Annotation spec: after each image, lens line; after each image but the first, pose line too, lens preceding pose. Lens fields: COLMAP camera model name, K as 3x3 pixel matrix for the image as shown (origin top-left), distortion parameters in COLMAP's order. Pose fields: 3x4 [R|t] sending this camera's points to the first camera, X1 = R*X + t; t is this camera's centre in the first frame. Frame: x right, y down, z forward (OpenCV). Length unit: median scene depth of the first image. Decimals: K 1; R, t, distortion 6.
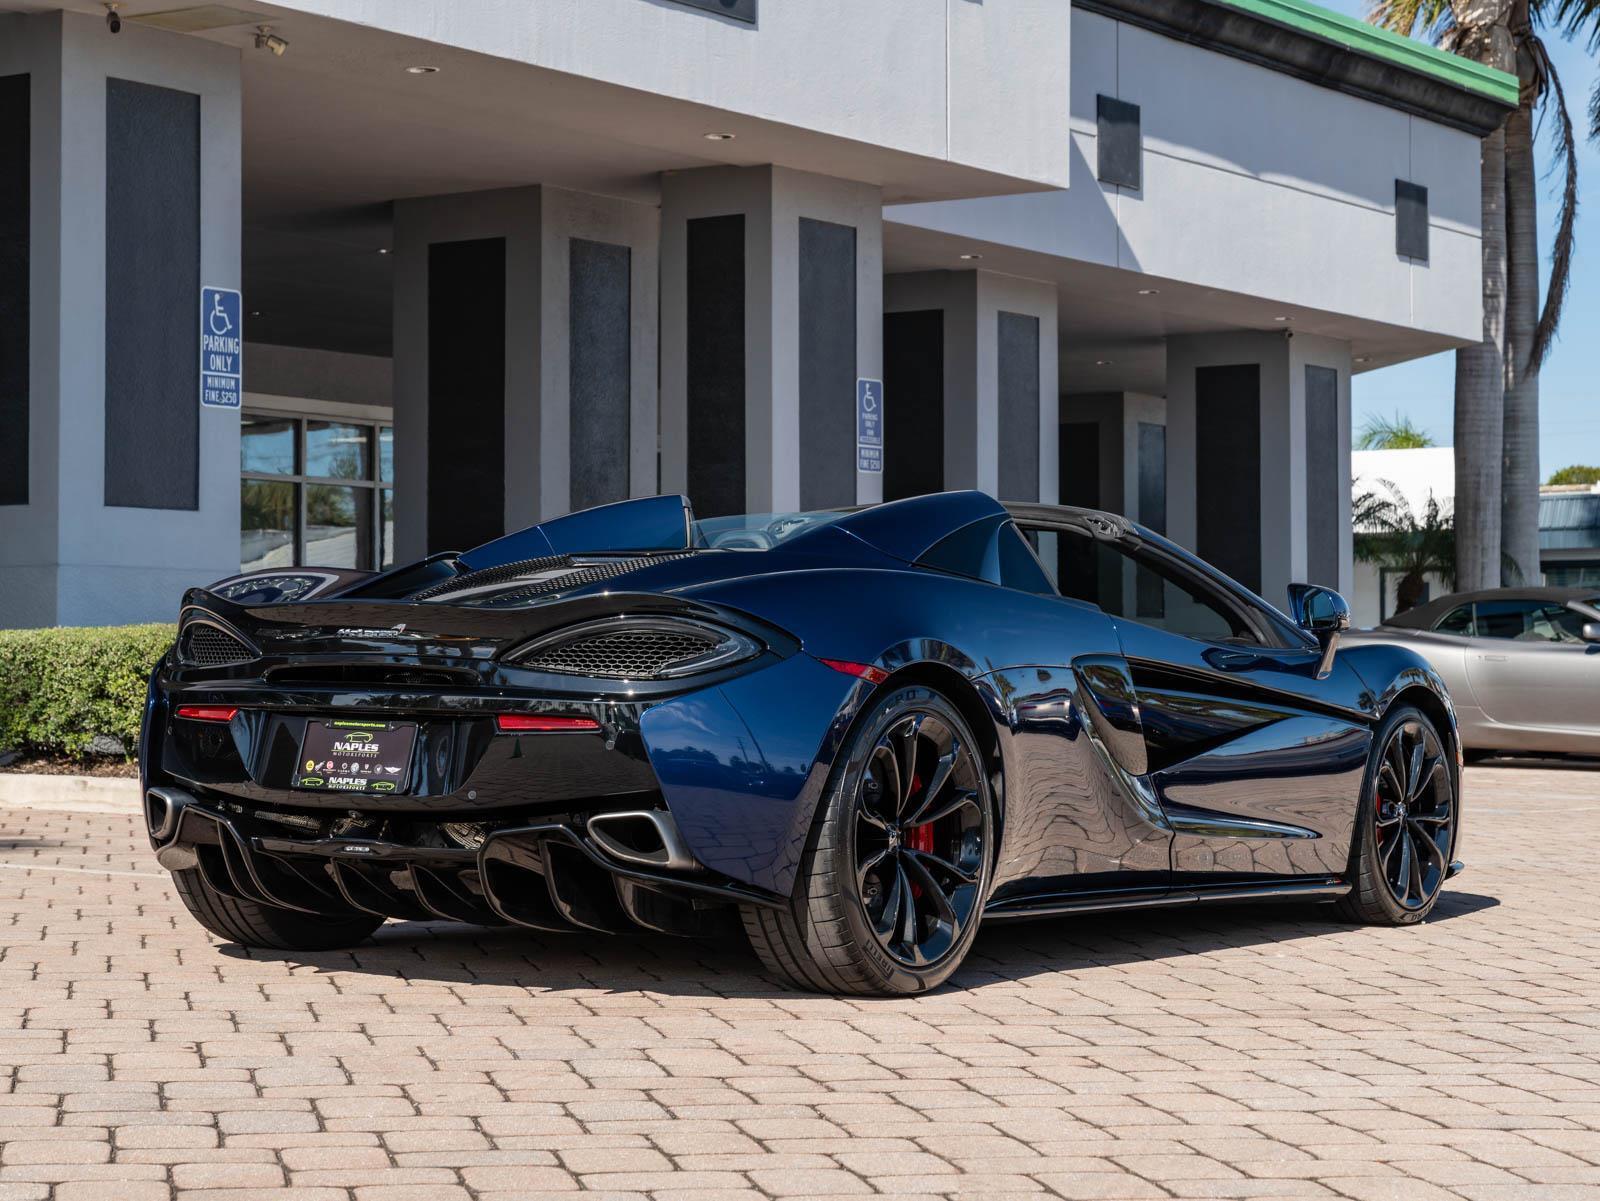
lens RADIAL K [[3591.7, 0, 821.8], [0, 3591.7, 606.7], [0, 0, 1]] dist [-0.014026, 0.423313]
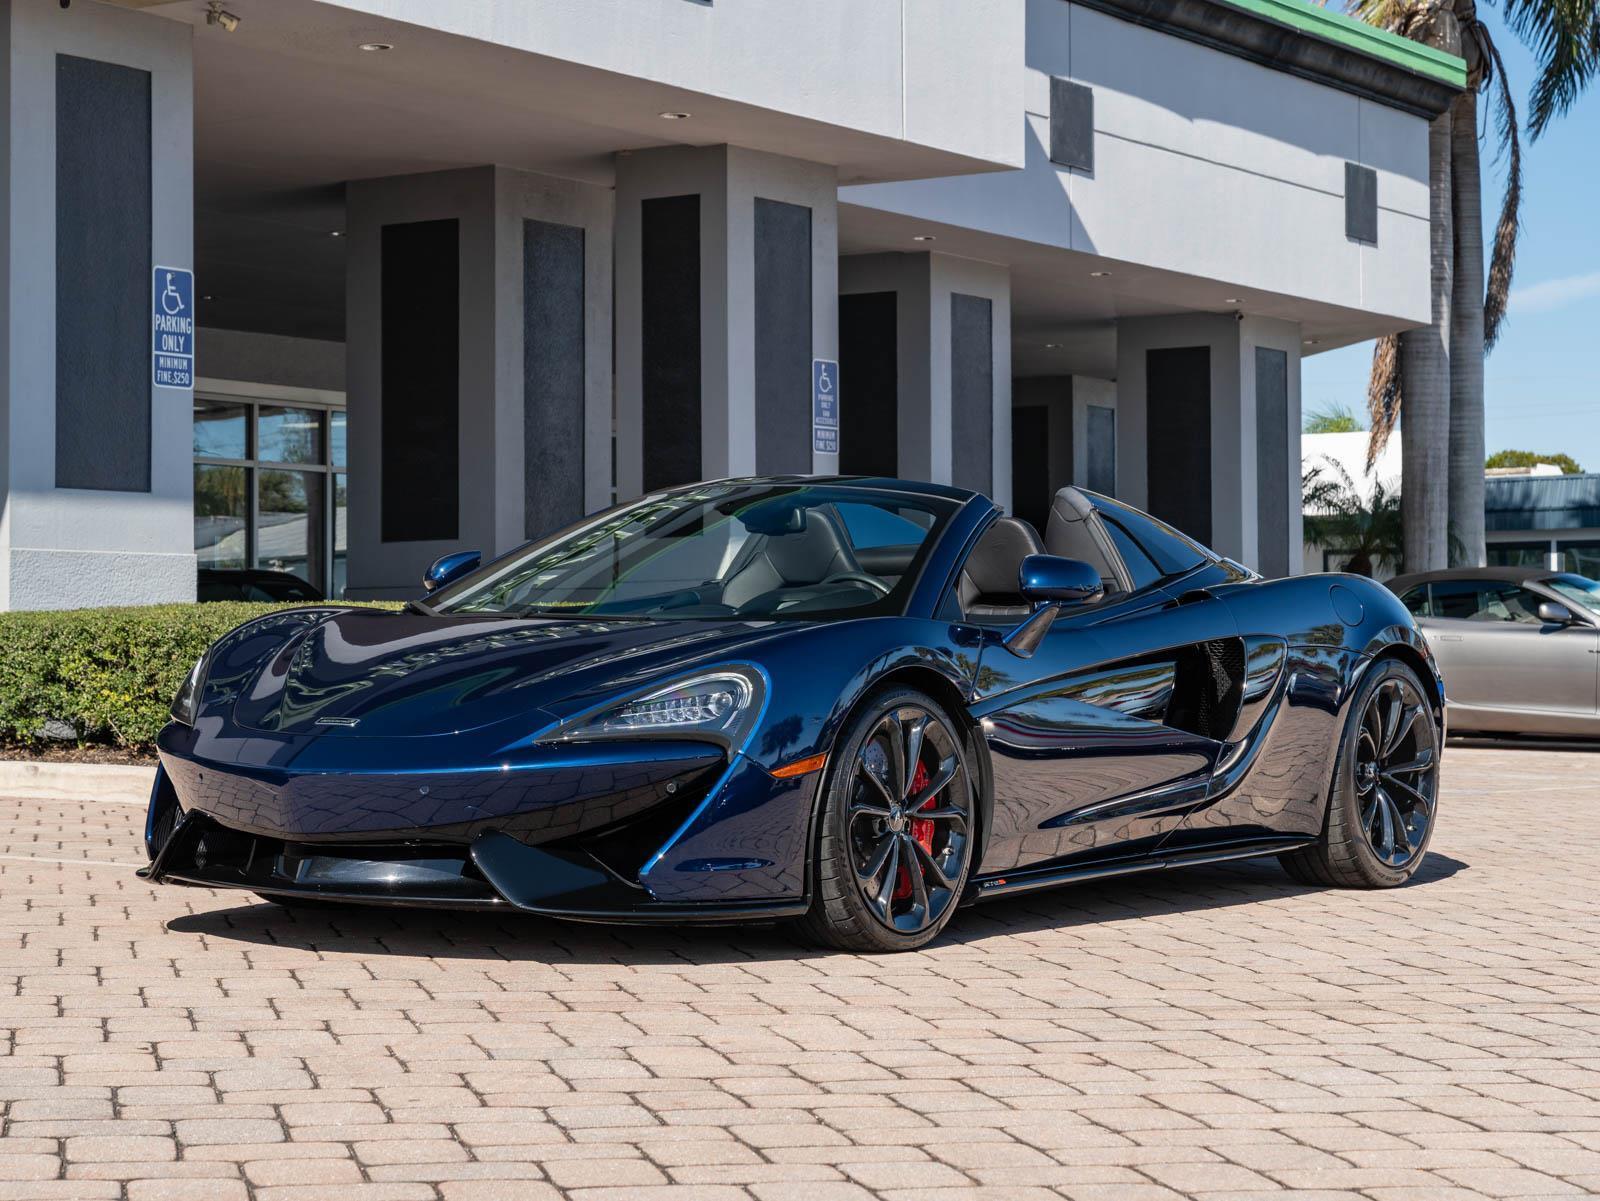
lens RADIAL K [[3511.3, 0, 800.0], [0, 3511.3, 600.5], [0, 0, 1]] dist [0.010380, 0.157160]
pose [[0.999934, -0.003322, 0.010988, -0.004670], [0.003298, 0.999992, 0.002183, 0.001187], [-0.010995, -0.002147, 0.999937, 0.025759]]
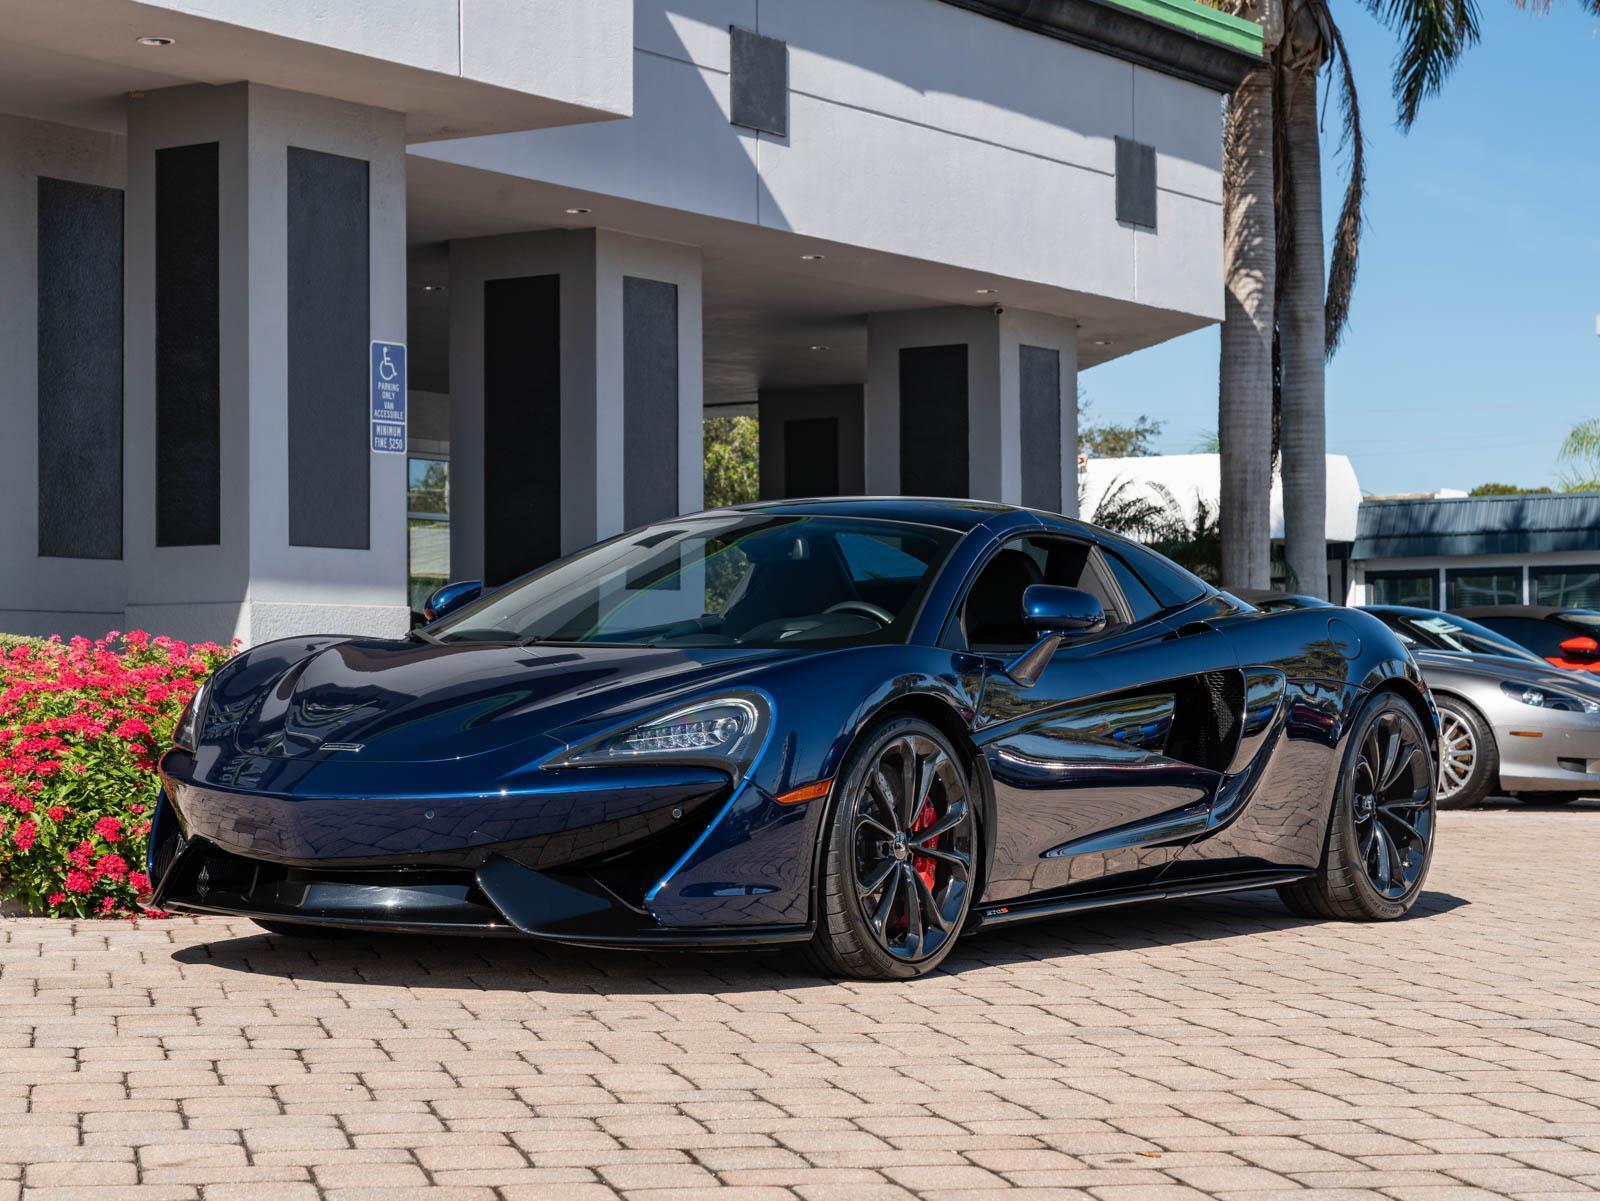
lens RADIAL K [[3262.8, 0, 799.4], [0, 3262.8, 433.0], [0, 0, 1]] dist [0.204563, -0.053927]
pose [[0.999709, -0.000463, -0.024105, 0.128491], [-0.000922, 0.998352, -0.057388, 0.001459], [0.024092, 0.057394, 0.998061, 0.244286]]
